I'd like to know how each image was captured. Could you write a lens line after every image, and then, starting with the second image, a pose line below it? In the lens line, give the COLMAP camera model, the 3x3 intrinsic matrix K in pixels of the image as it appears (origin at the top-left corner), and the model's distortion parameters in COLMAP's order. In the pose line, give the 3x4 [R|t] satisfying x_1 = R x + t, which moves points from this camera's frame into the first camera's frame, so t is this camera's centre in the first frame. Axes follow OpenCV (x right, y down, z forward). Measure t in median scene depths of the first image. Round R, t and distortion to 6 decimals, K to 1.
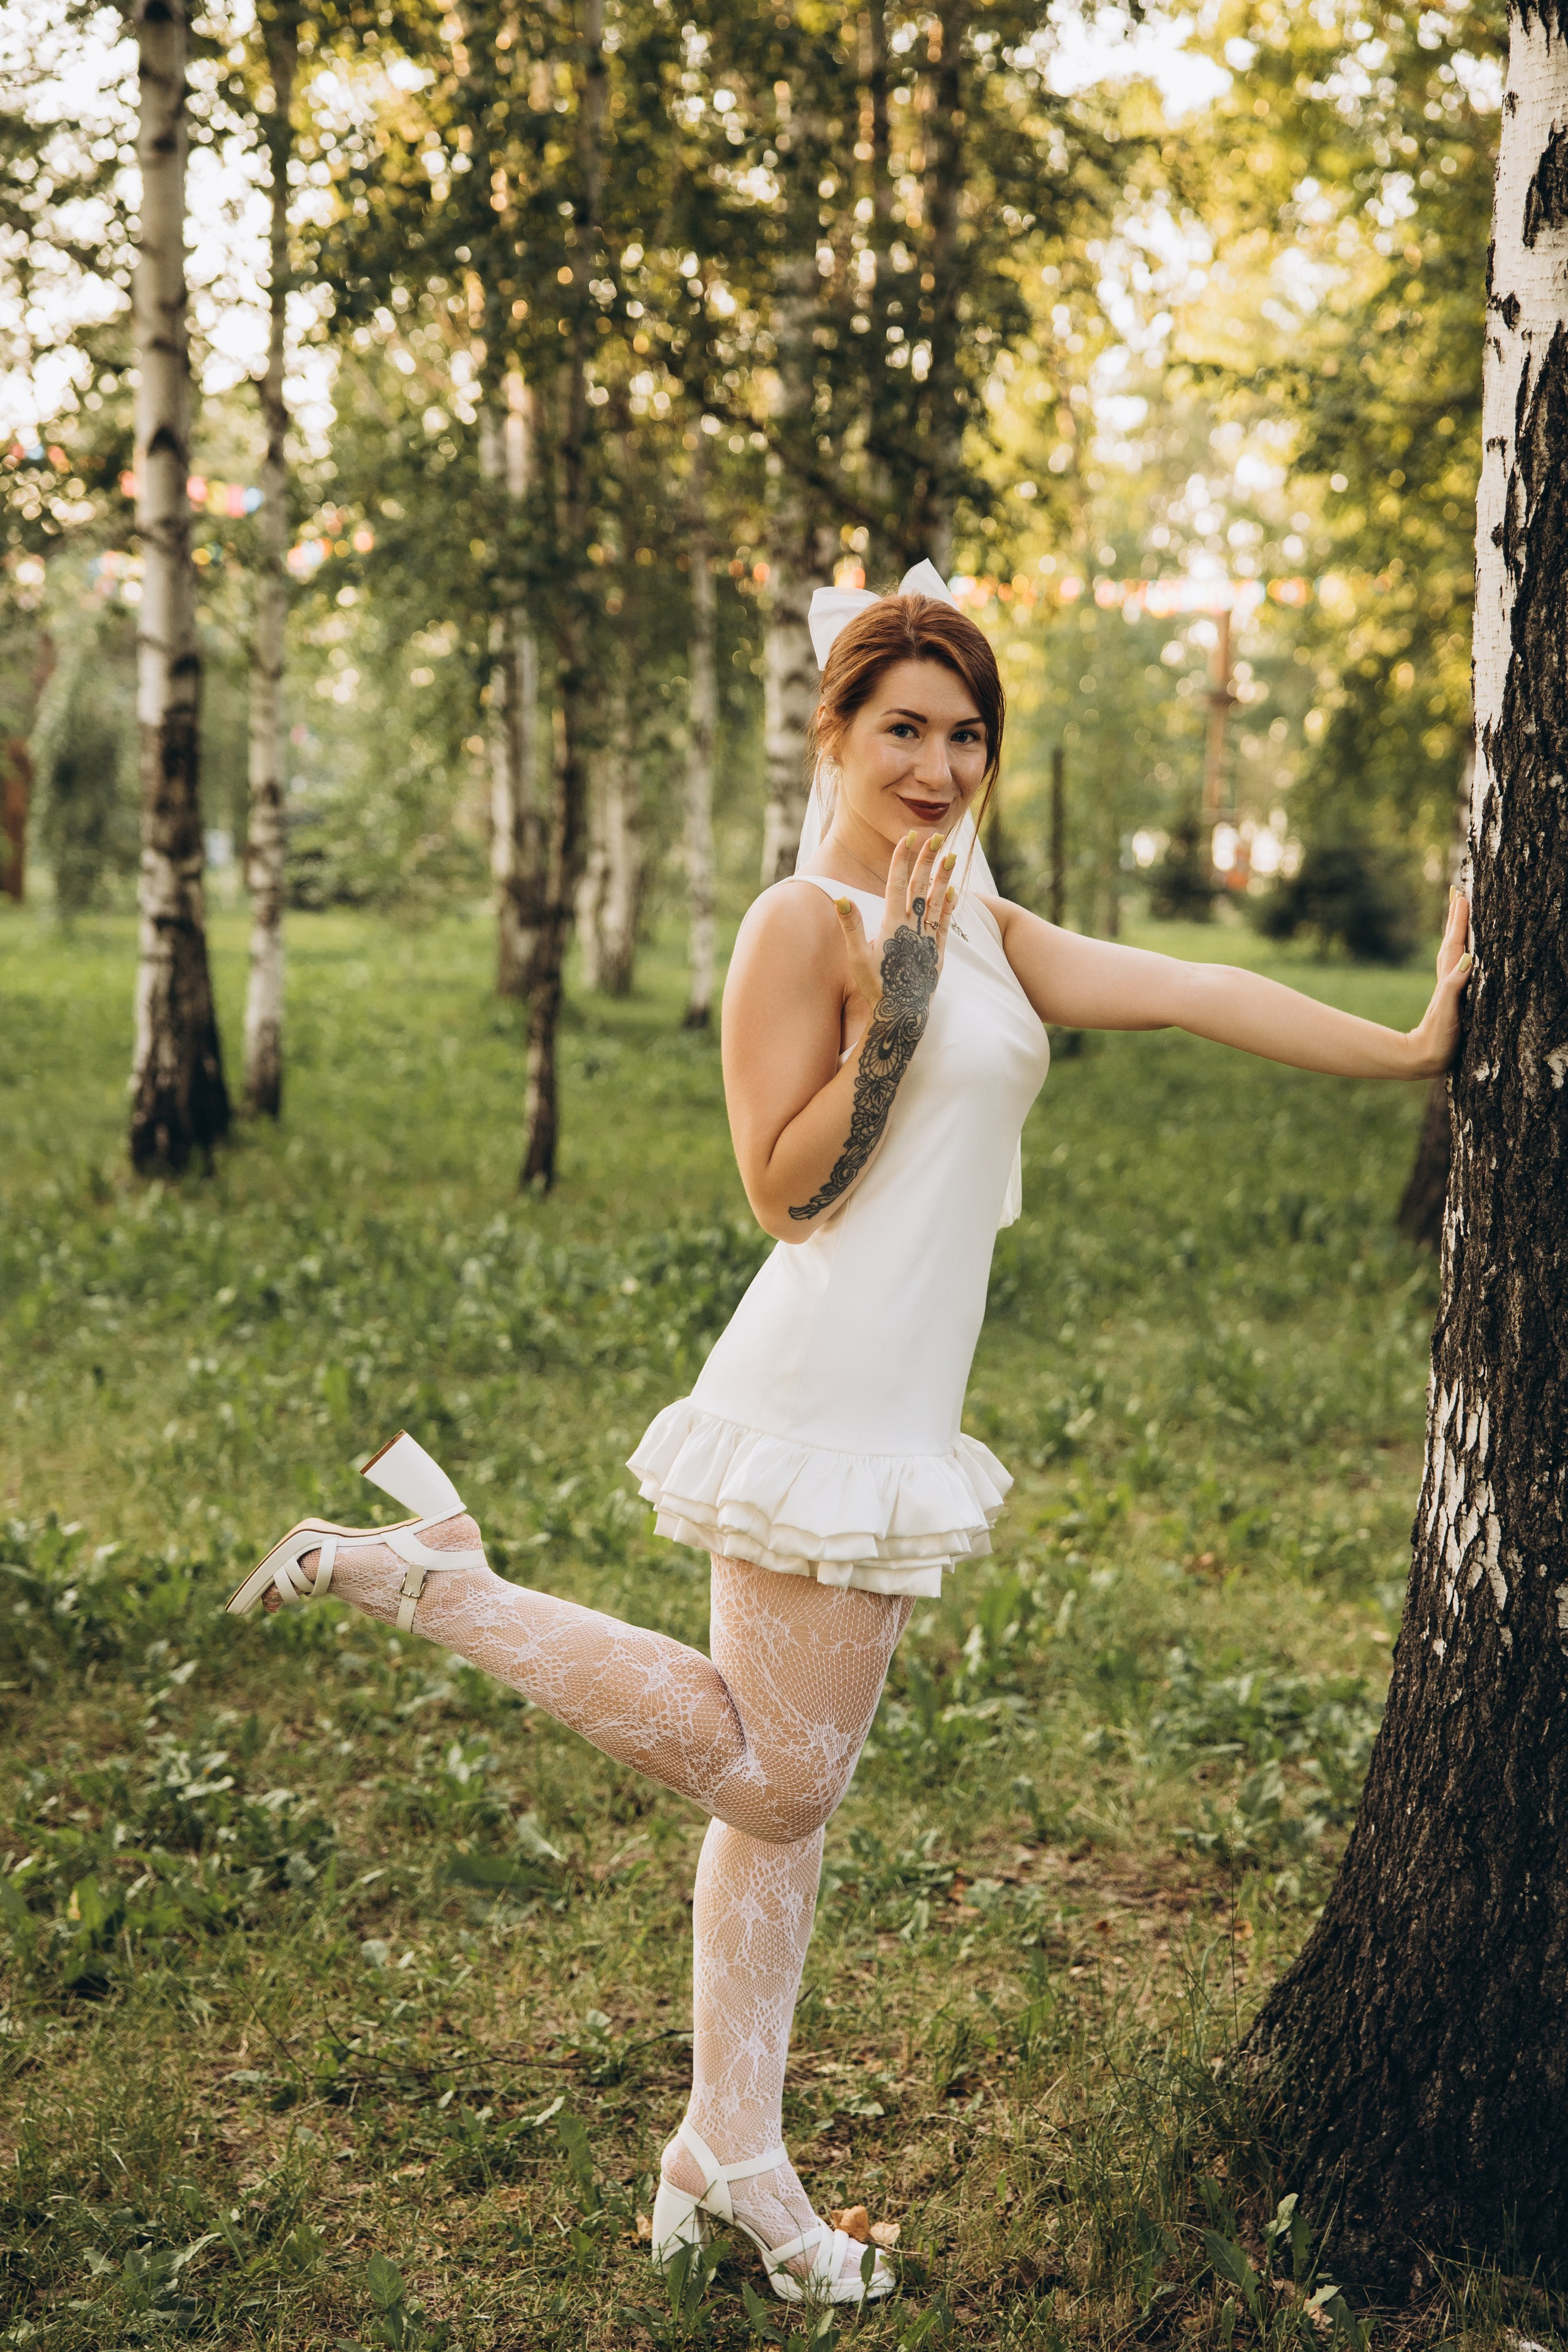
lens RADIAL K [[3483.2, 0, 784.0], [0, 3483.2, 1176.0], [0, 0, 1]] dist [0.443296, -1.343647]
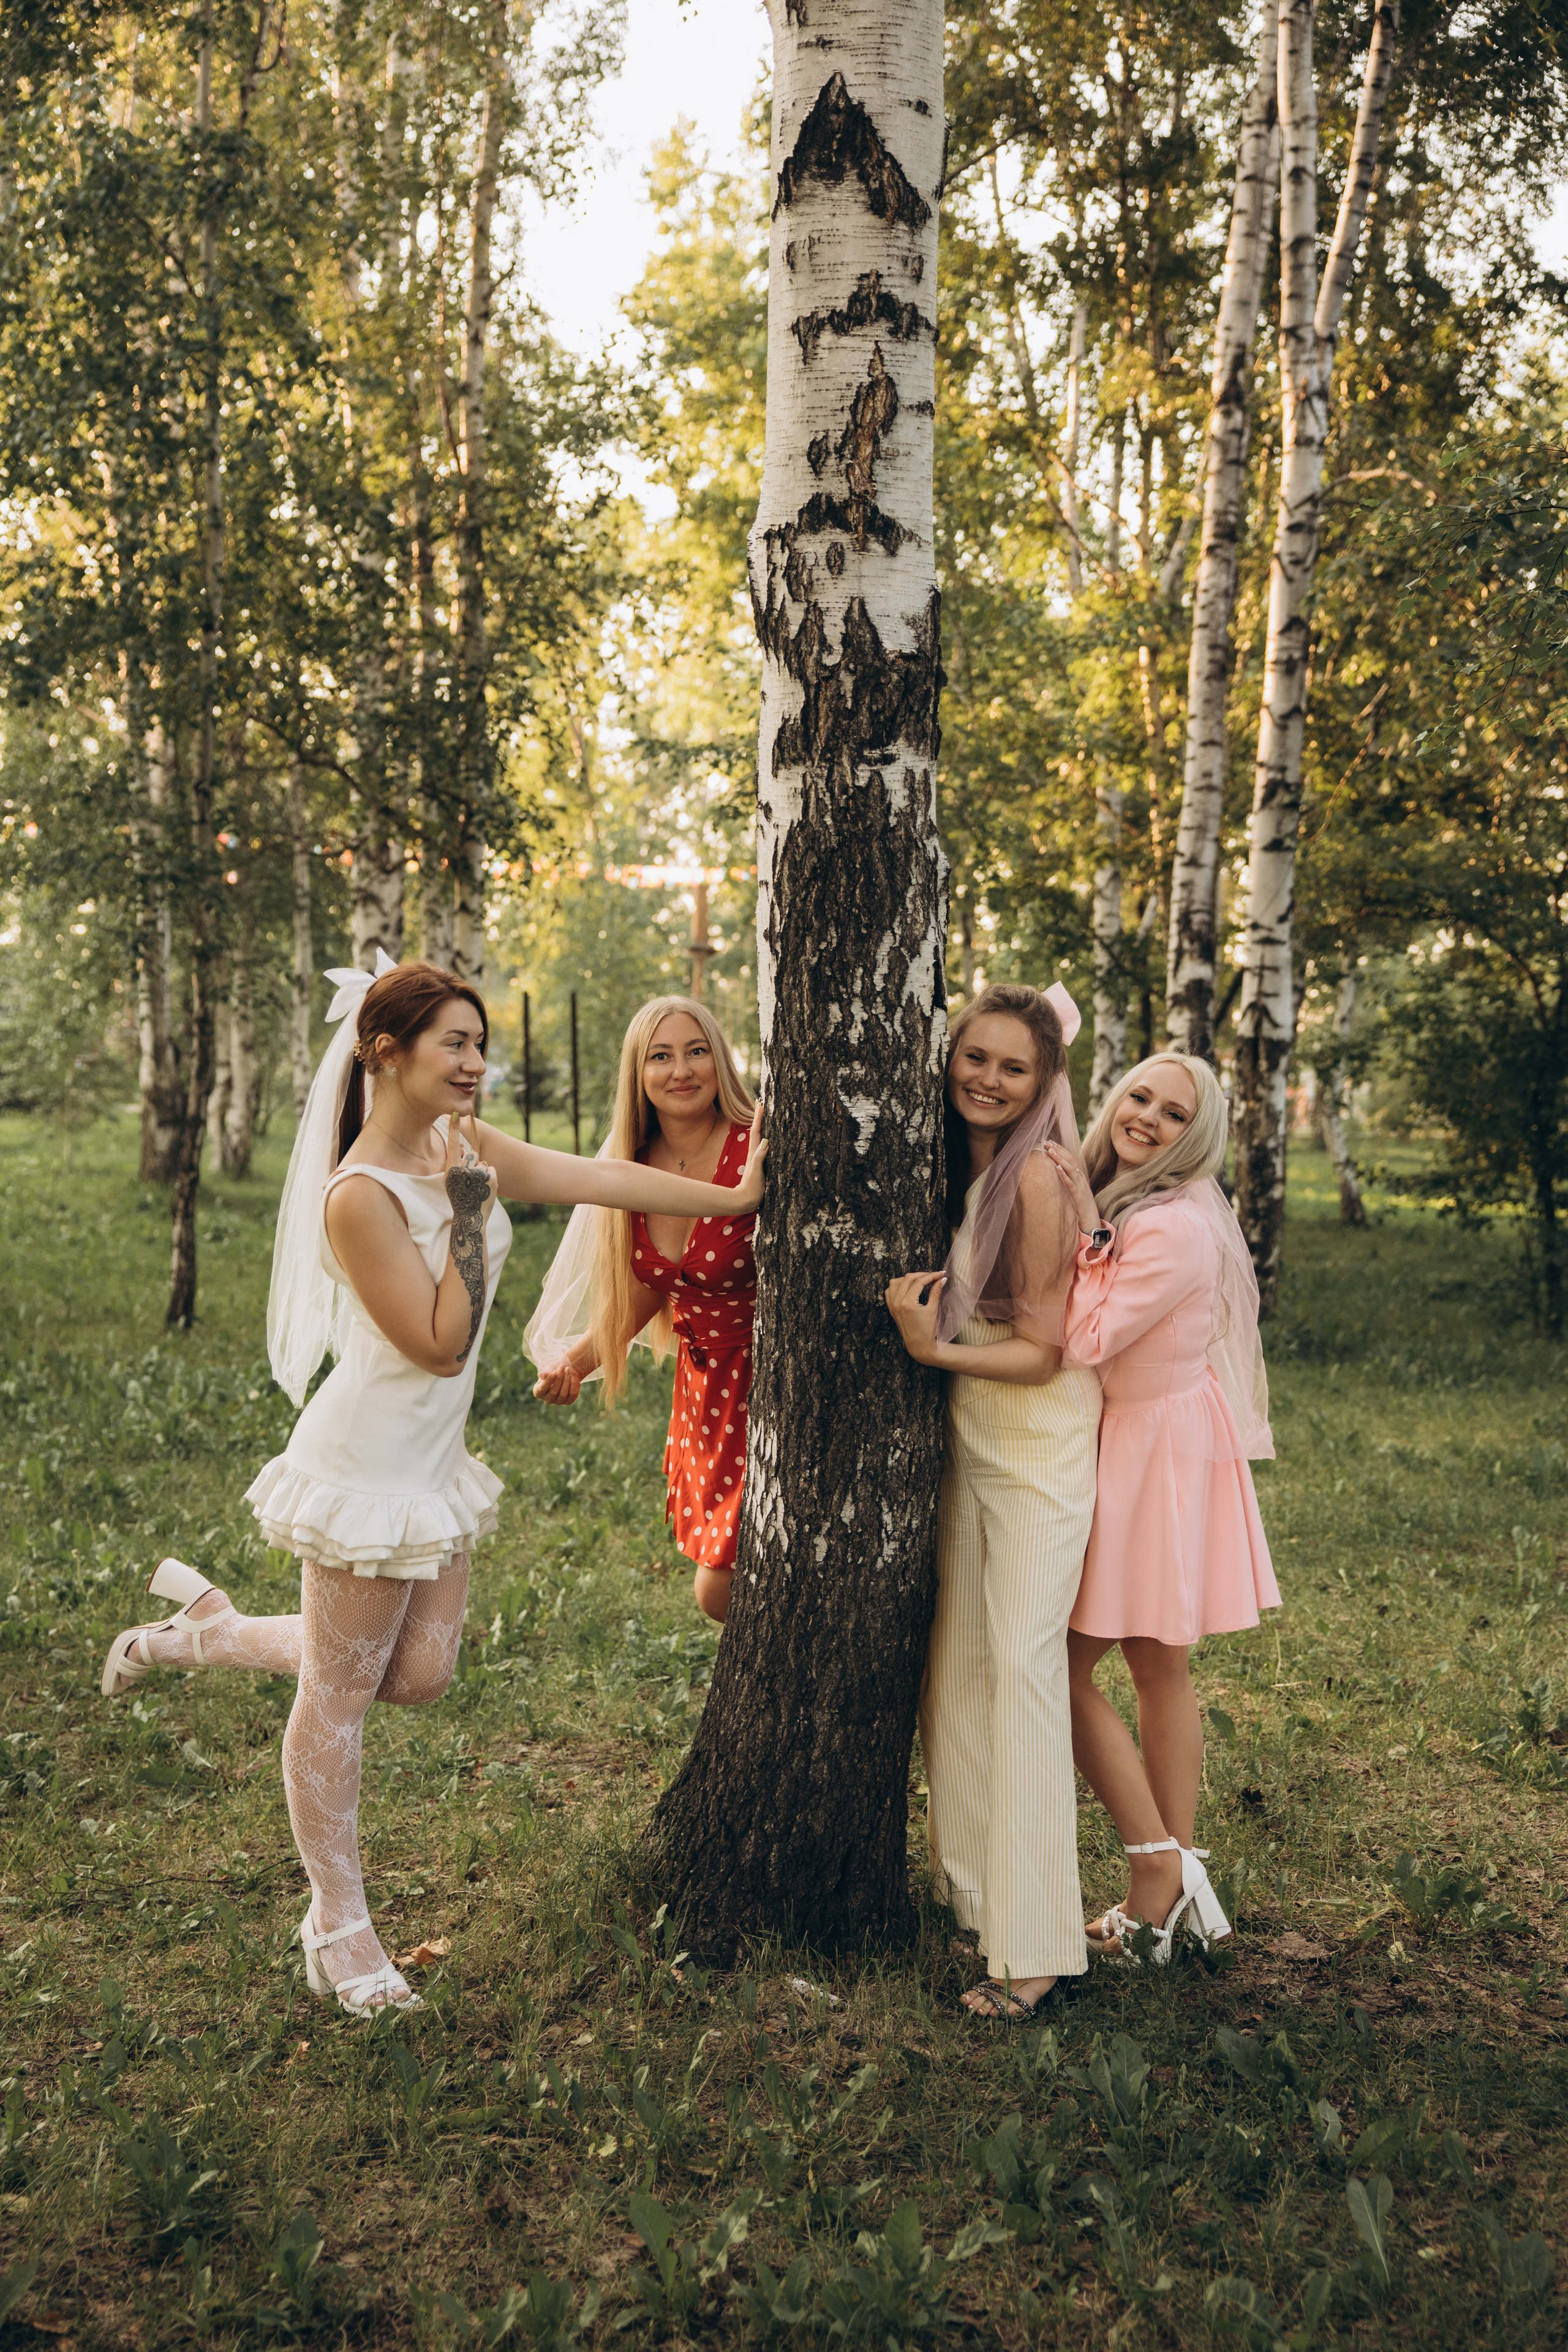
lens RADIAL K [[2936.5, 0, 784.0], [0, 2936.5, 1176.0], [0, 0, 1]] dist [0.309959, -0.530645]
pose [[0.990523, -0.011947, 0.136826, 0.004916], [0.018325, 0.998799, -0.045450, 0.002916], [-0.136118, 0.047526, 0.989552, -0.239117]]
